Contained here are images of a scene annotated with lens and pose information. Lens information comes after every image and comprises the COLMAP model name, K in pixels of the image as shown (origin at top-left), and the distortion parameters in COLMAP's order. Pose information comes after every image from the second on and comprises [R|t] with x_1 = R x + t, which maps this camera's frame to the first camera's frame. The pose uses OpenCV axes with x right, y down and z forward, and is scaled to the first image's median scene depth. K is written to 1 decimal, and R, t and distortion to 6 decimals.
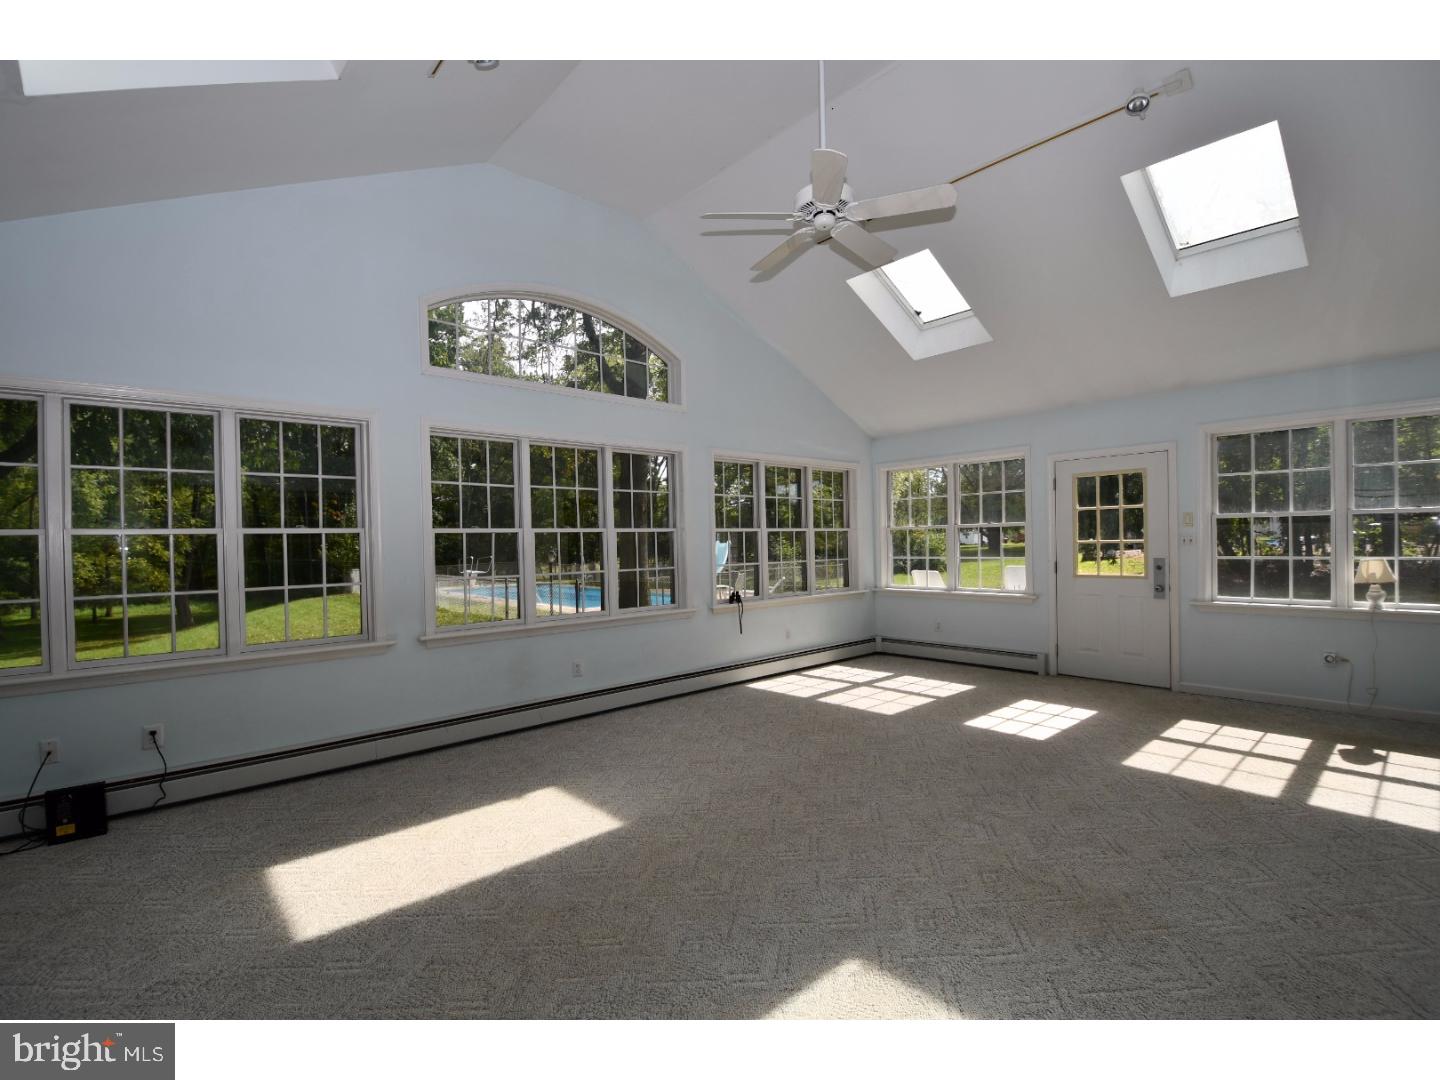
lens RADIAL K [[661.4, 0, 721.0], [0, 661.4, 543.9], [0, 0, 1]] dist [0.001524, 0.000028]
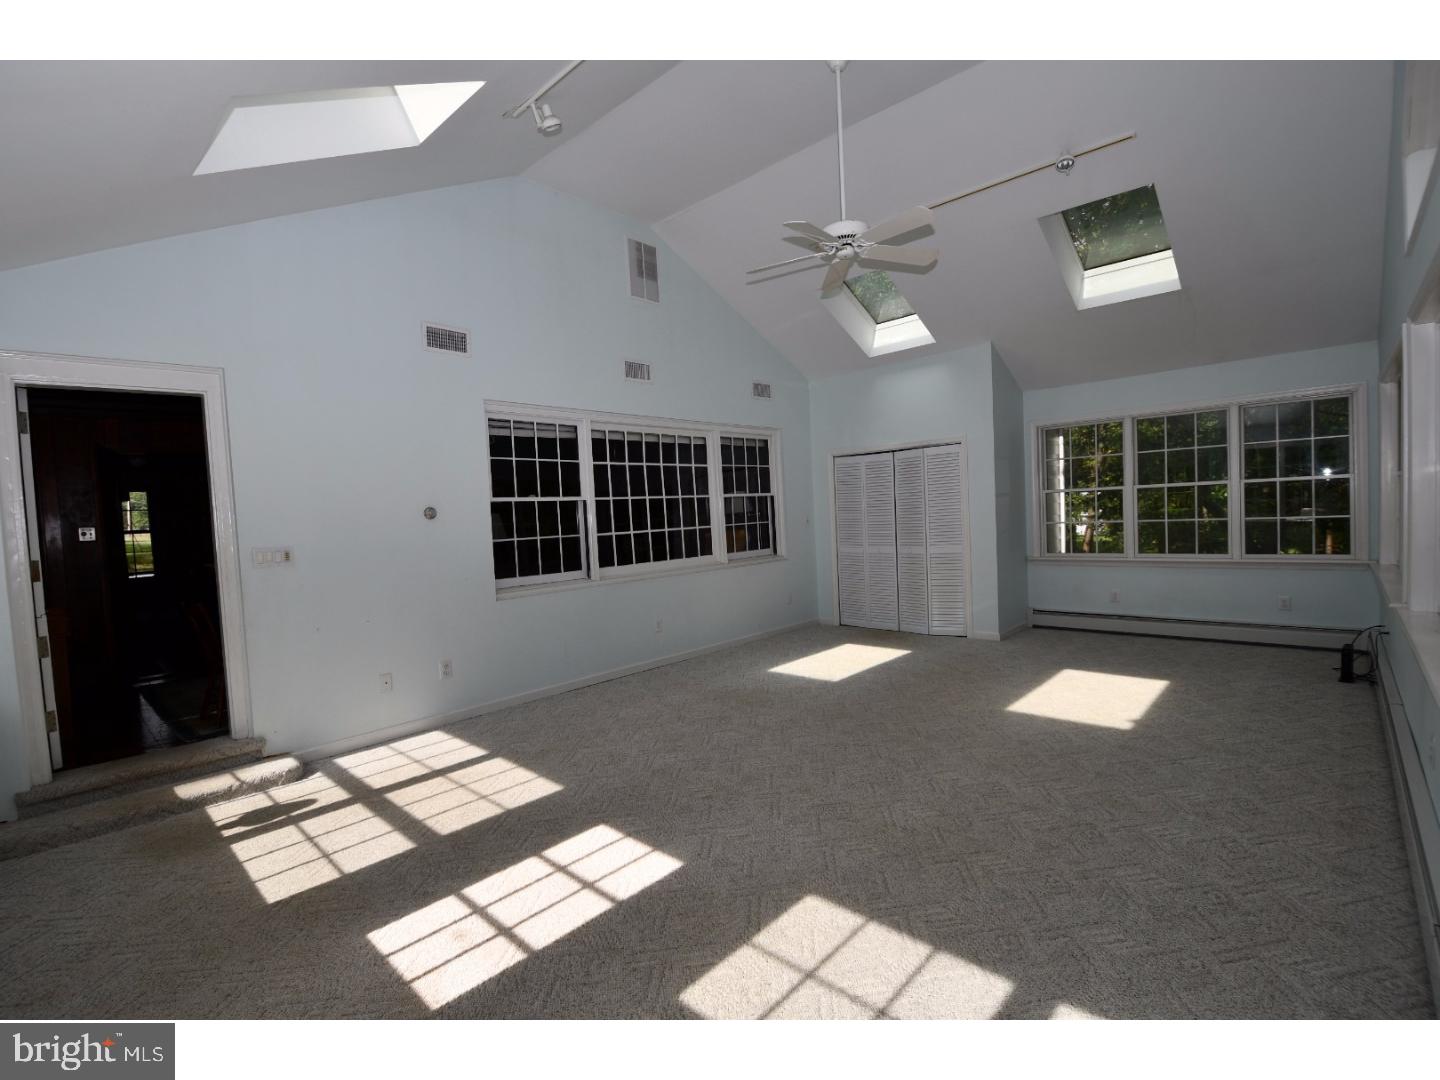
lens RADIAL K [[661.4, 0, 719.8], [0, 661.4, 541.8], [0, 0, 1]] dist [0.001524, 0.000028]
pose [[-0.994355, 0.068900, -0.080690, 0.455117], [0.064819, 0.996534, 0.052147, -0.034330], [0.084003, 0.046623, -0.995374, 1.945915]]
